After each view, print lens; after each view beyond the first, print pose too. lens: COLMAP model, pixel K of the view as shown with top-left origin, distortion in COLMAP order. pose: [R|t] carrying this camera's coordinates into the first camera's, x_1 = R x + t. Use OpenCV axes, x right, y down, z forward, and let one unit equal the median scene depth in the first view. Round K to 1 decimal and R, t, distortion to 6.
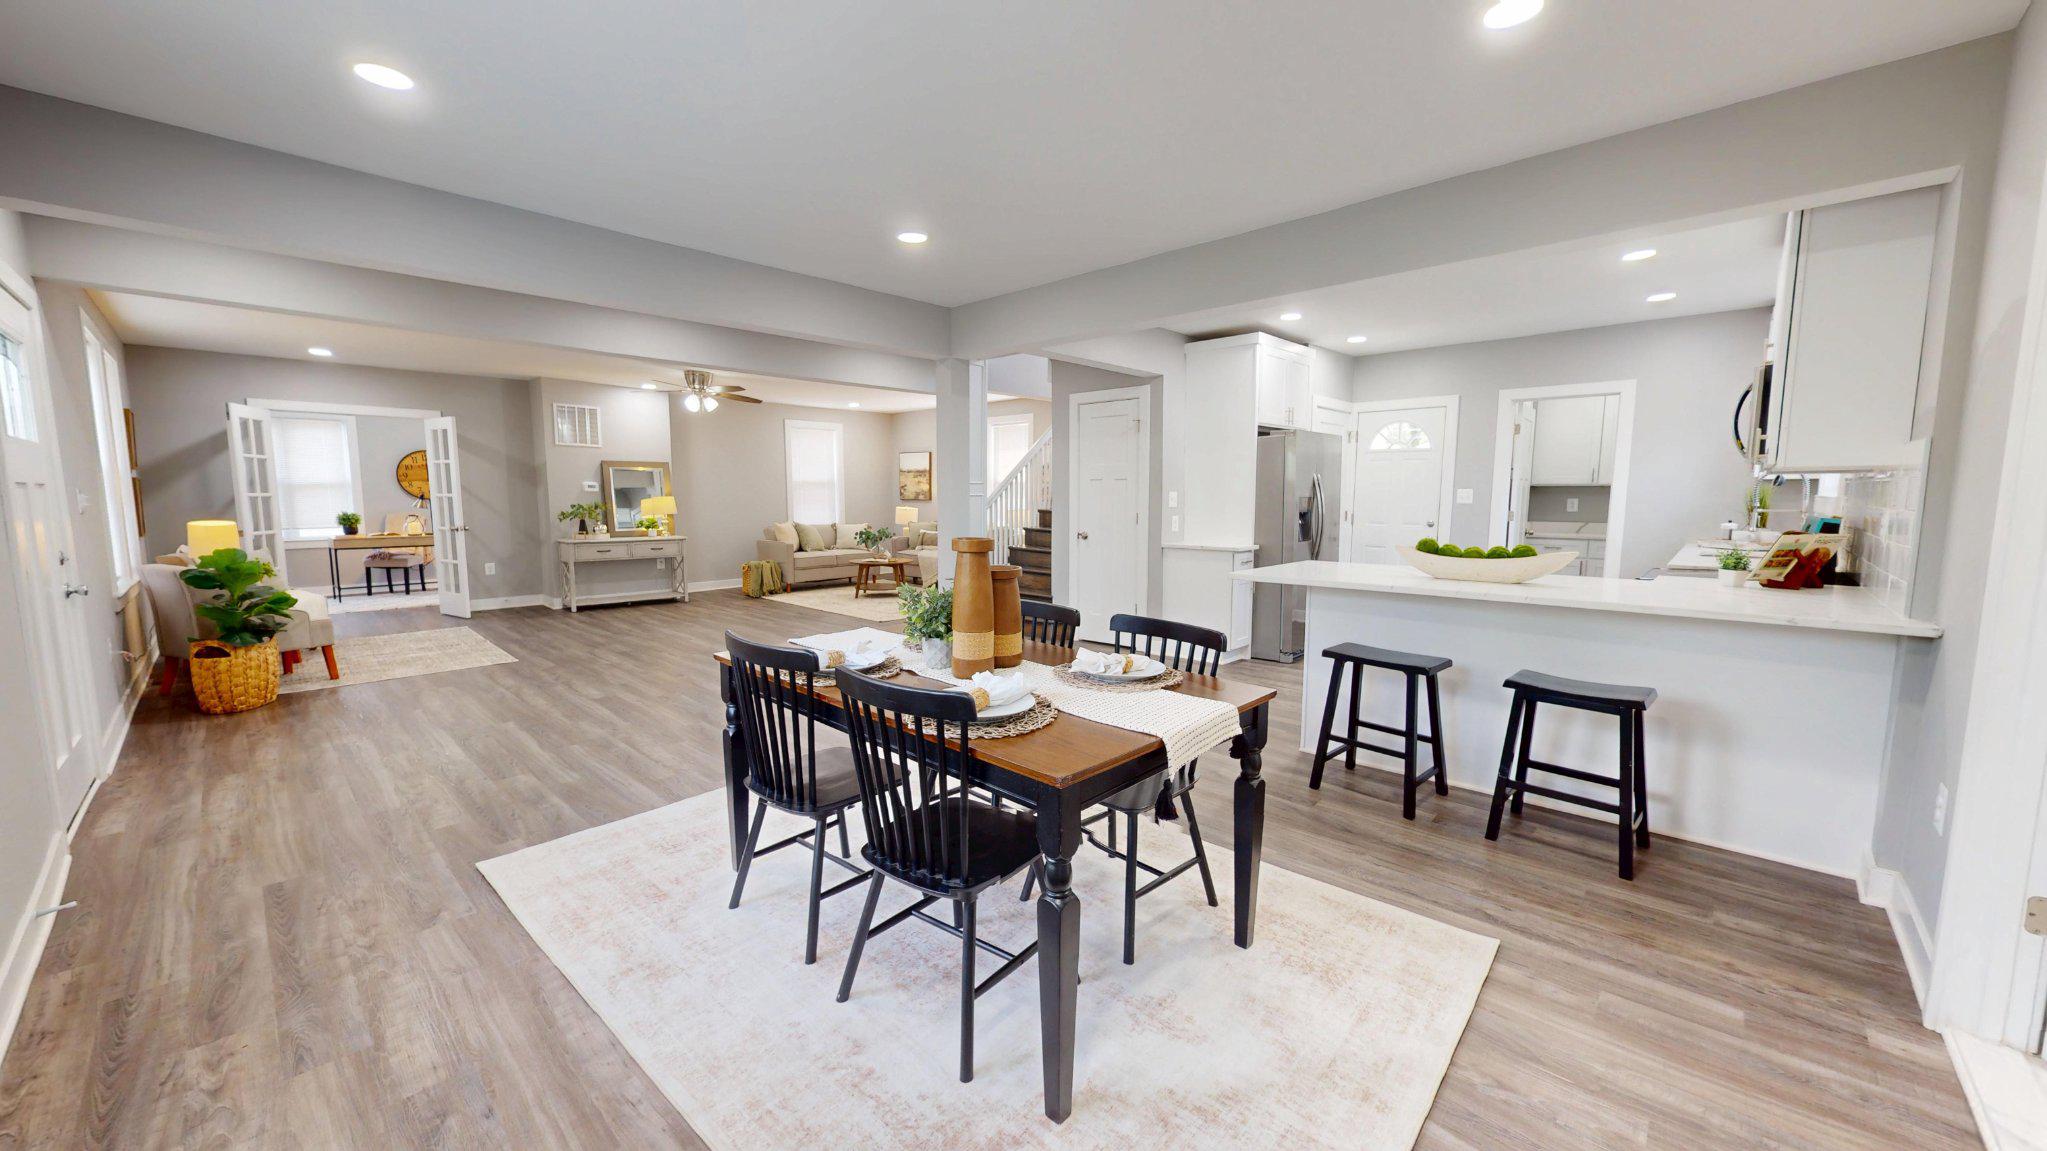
lens RADIAL K [[756.5, 0, 1023.5], [0, 756.5, 575.5], [0, 0, 1]] dist [0.007713, -0.000016]
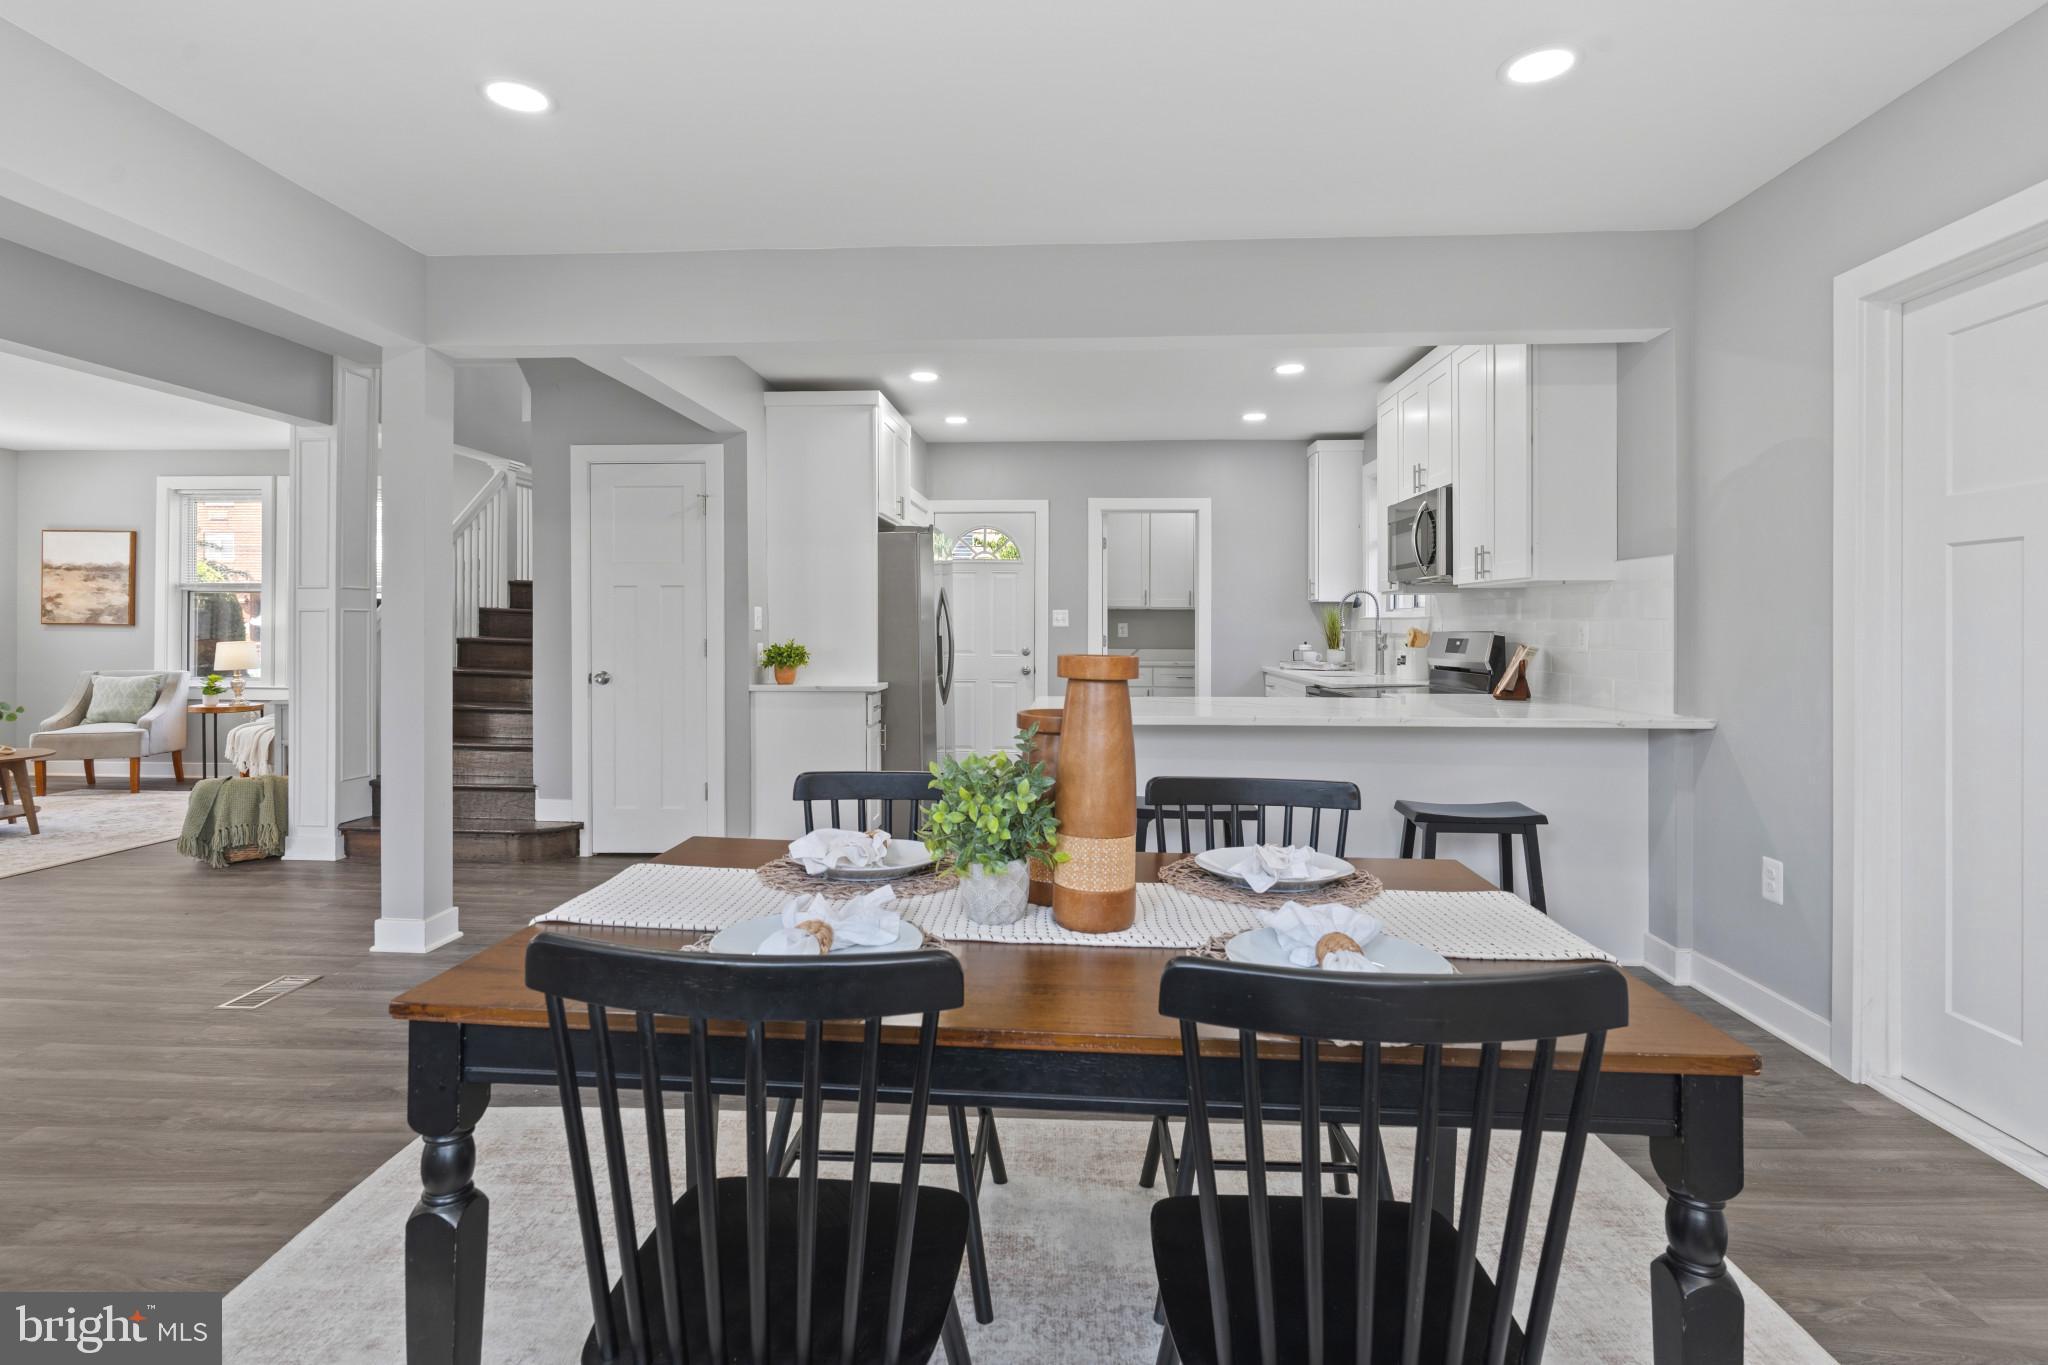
lens RADIAL K [[1020.9, 0, 1019.9], [0, 1020.9, 623.8], [0, 0, 1]] dist [0.001881, 0.001005]
pose [[0.763685, 0.003063, 0.645582, -0.216306], [0.067224, 0.994175, -0.084239, -0.006098], [-0.642080, 0.107731, 0.759031, 0.189006]]
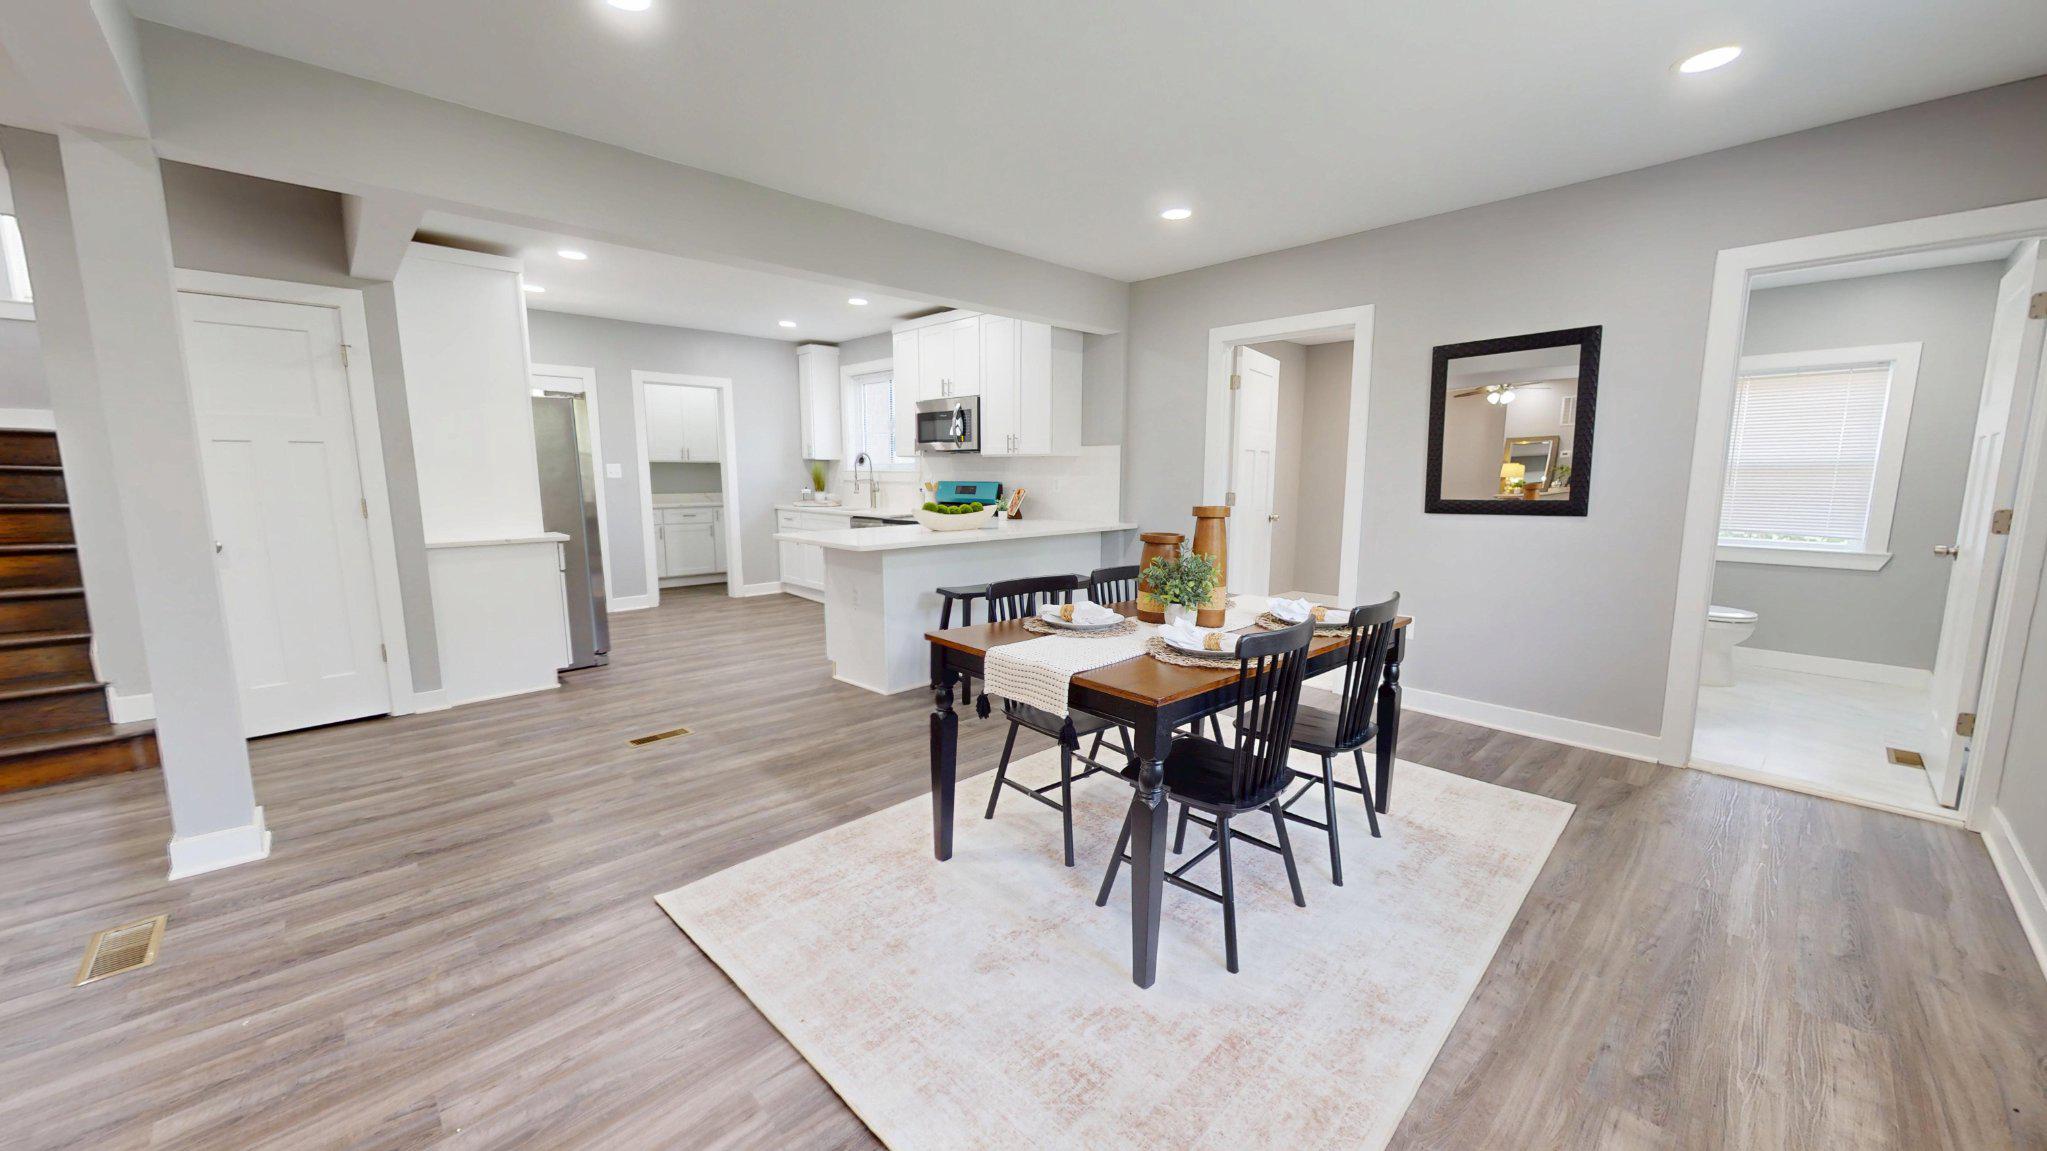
lens RADIAL K [[756.5, 0, 1023.5], [0, 756.5, 575.5], [0, 0, 1]] dist [0.007713, -0.000016]
pose [[0.046052, -0.139548, 0.989144, -0.476074], [0.106628, 0.985224, 0.134030, -0.050693], [-0.993232, 0.099298, 0.060251, 0.469252]]
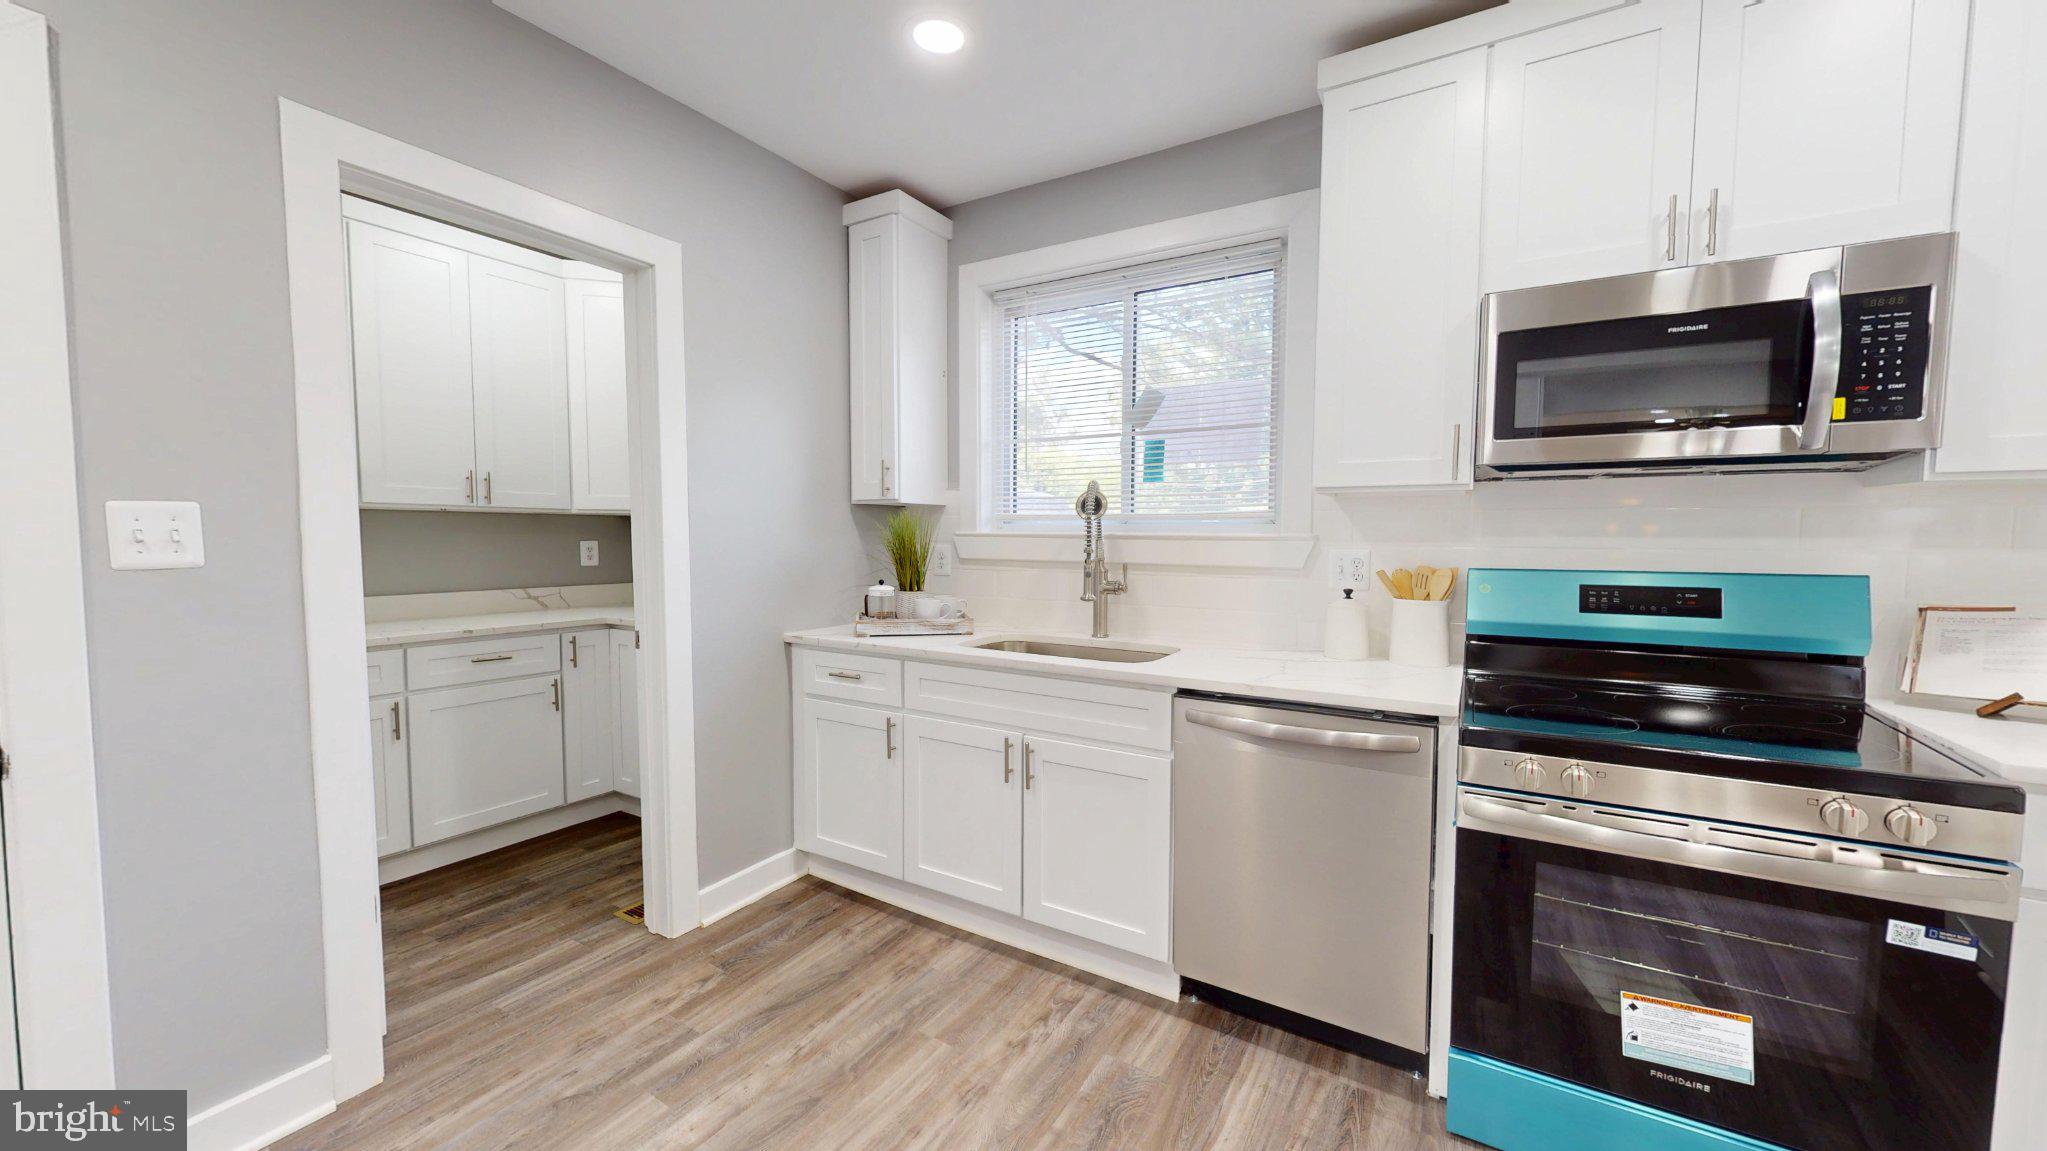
lens RADIAL K [[756.5, 0, 1023.5], [0, 756.5, 575.5], [0, 0, 1]] dist [0.007713, -0.000016]
pose [[-0.209056, -0.056329, 0.976280, 0.364923], [0.102328, 0.991599, 0.079125, -0.097120], [-0.972535, 0.116443, -0.201536, 0.923787]]
